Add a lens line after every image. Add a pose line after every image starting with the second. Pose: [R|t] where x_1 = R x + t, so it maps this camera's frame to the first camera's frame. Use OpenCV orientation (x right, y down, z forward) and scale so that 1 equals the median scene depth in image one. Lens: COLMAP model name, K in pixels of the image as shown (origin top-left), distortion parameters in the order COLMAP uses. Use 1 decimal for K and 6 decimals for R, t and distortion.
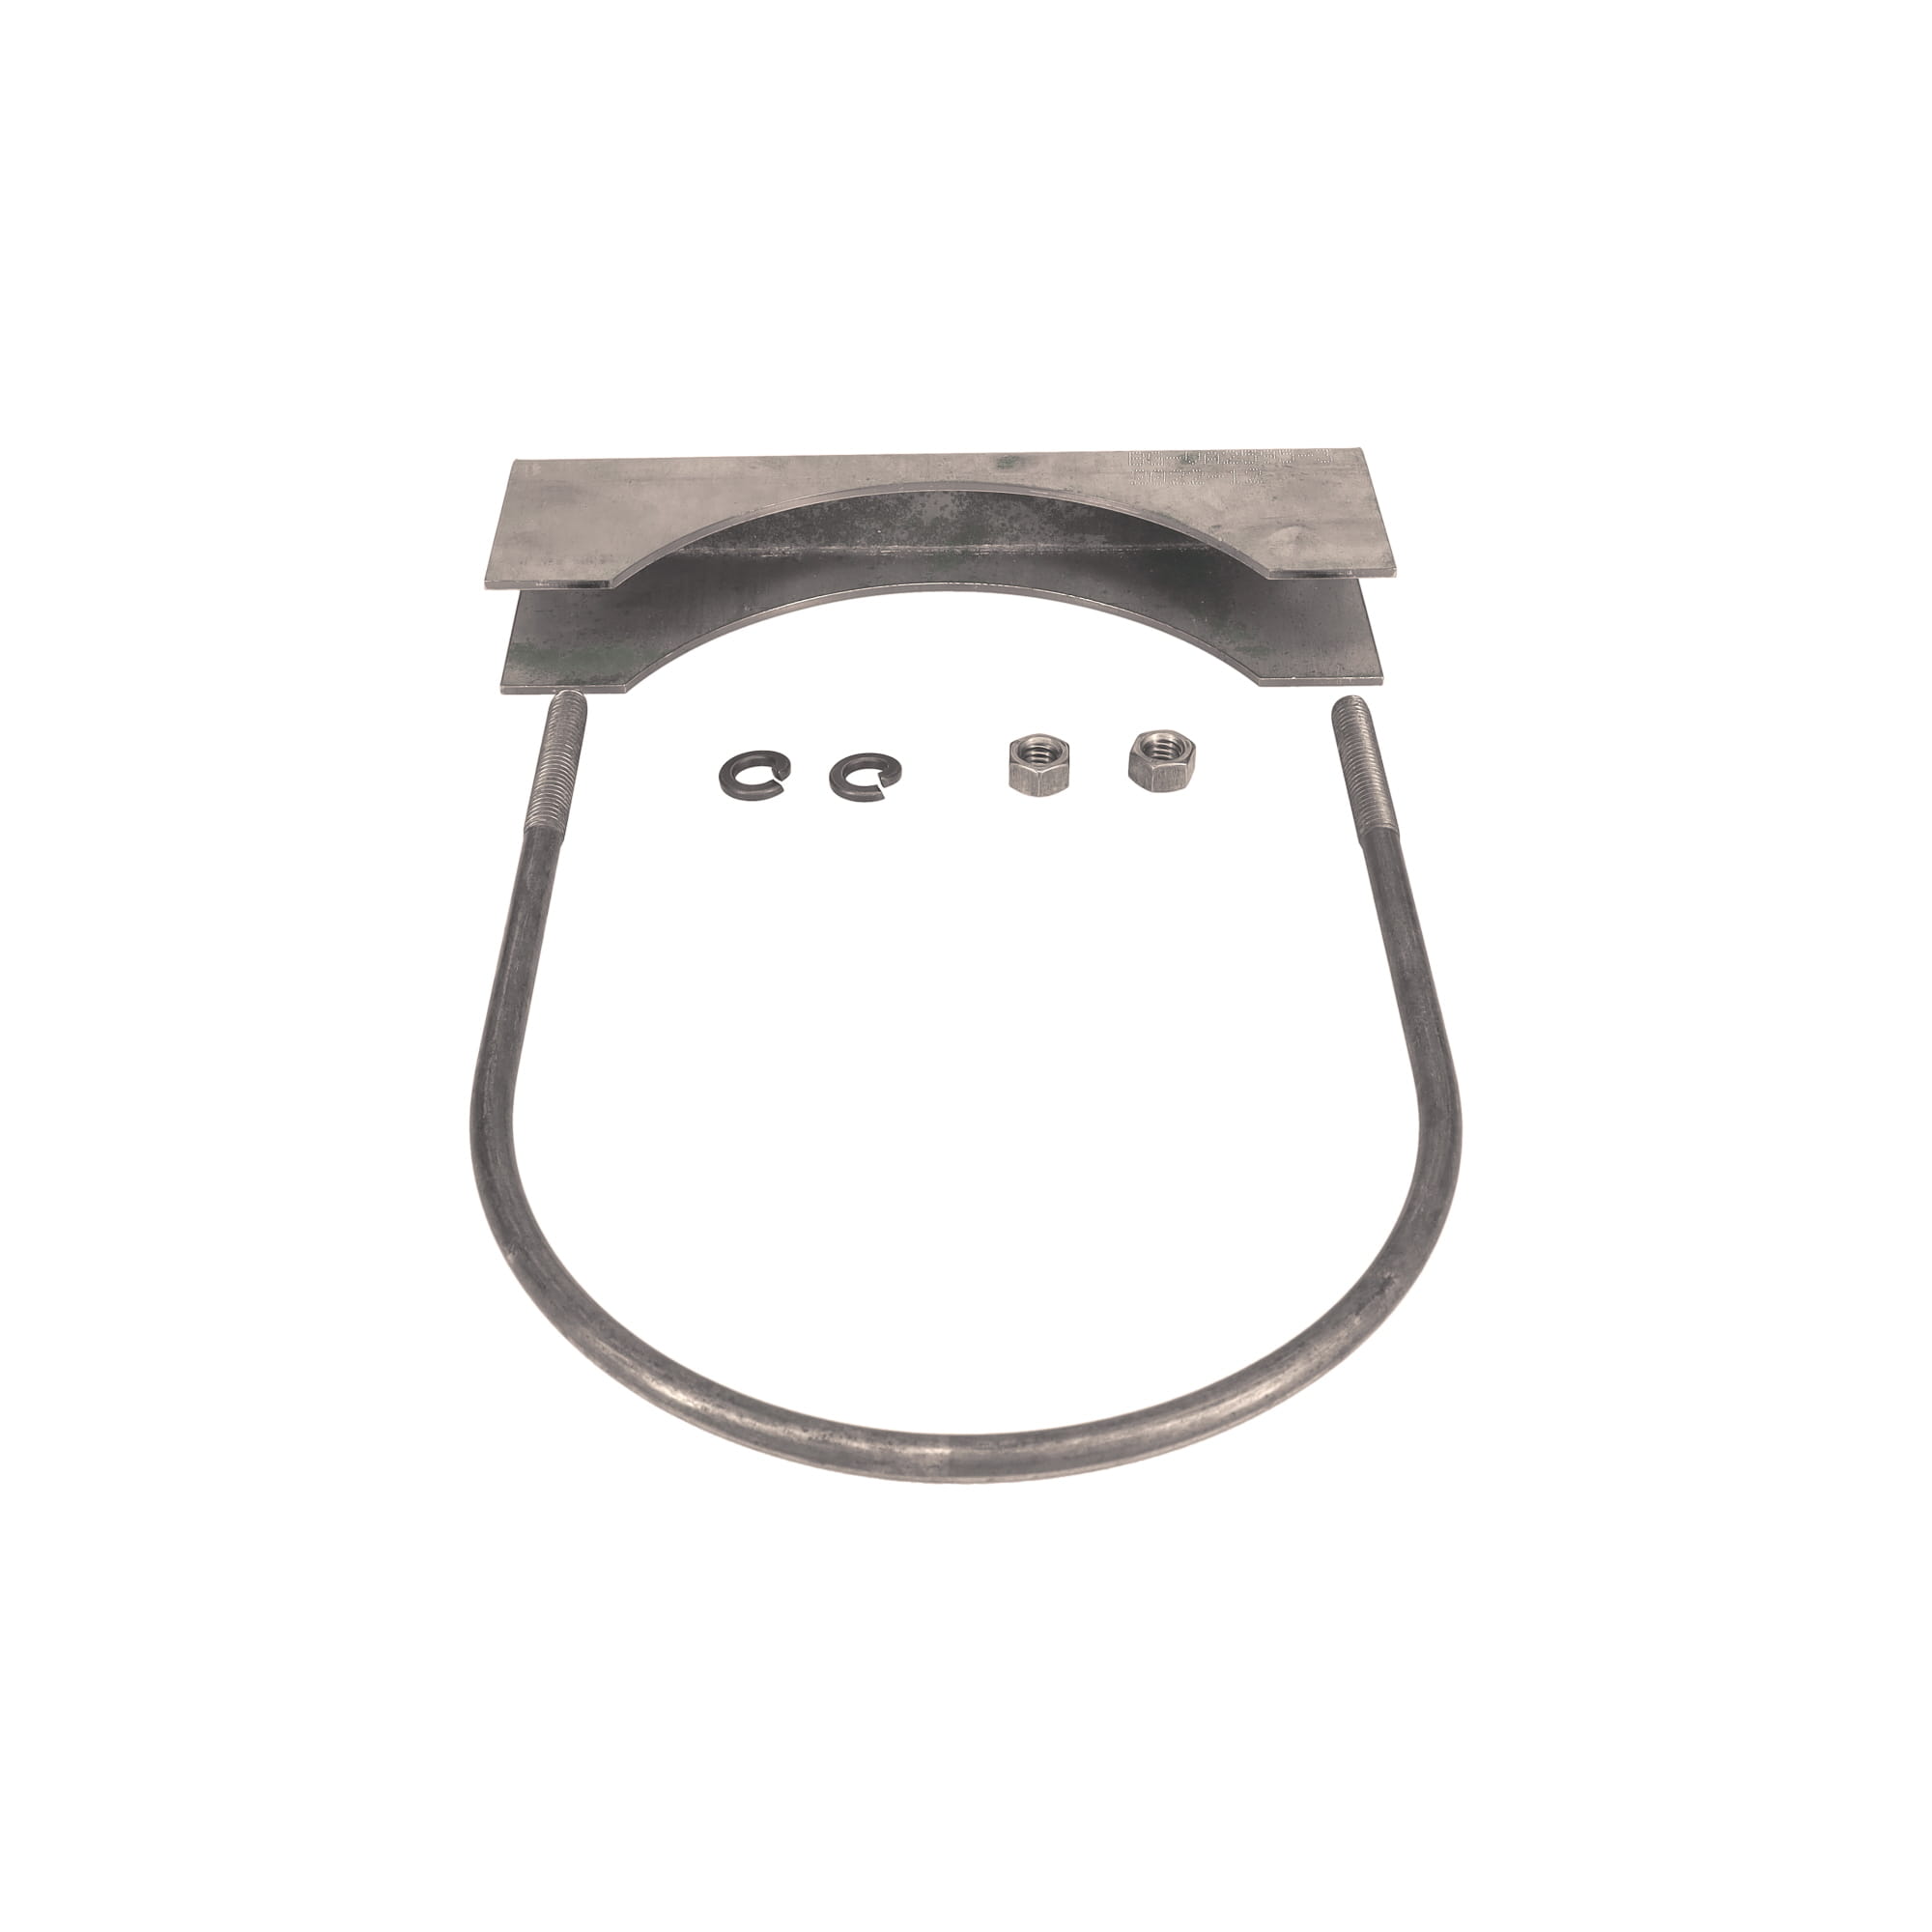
lens RADIAL K [[2552.6, 0, 975.6], [0, 2552.6, 844.0], [0, 0, 1]] dist [-0.016692, -0.030086]
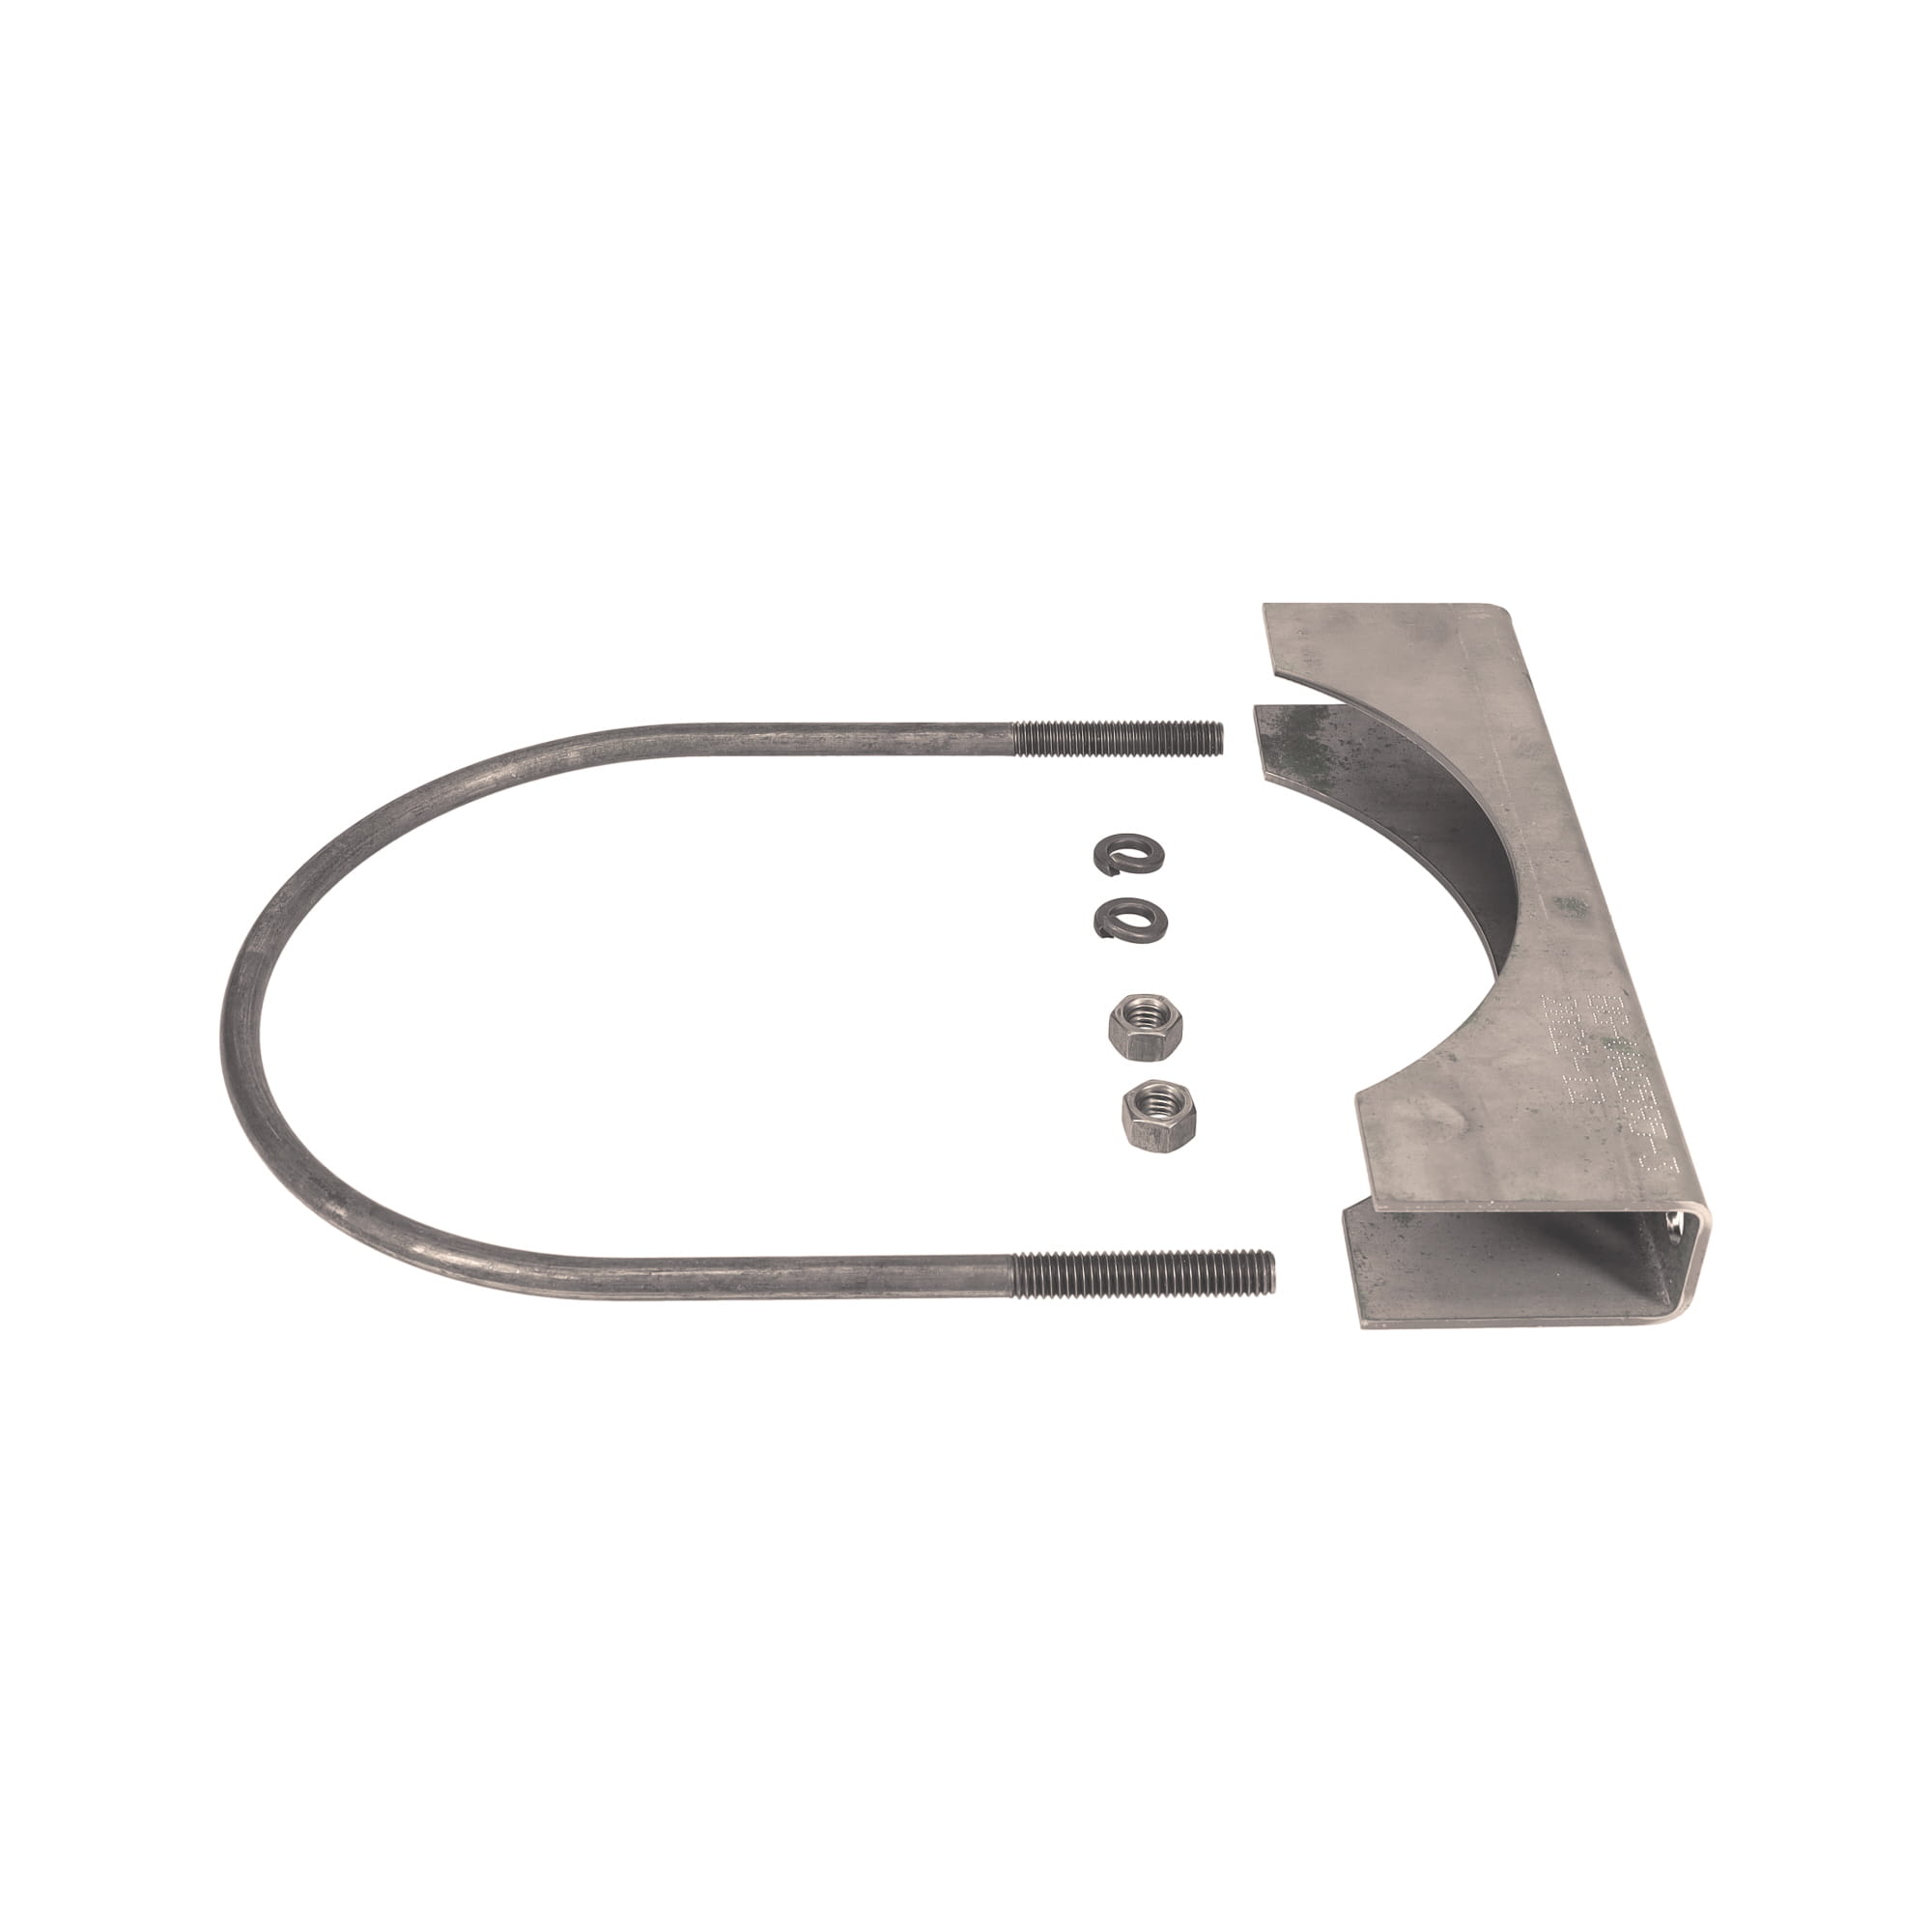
lens RADIAL K [[2551.4, 0, 1043.2], [0, 2551.4, 965.0], [0, 0, 1]] dist [-0.076209, -0.008702]
pose [[0.005082, 0.621393, -0.783483, 0.695130], [-0.631847, 0.609270, 0.479123, -0.439111], [0.775076, 0.492606, 0.395722, 0.558478]]
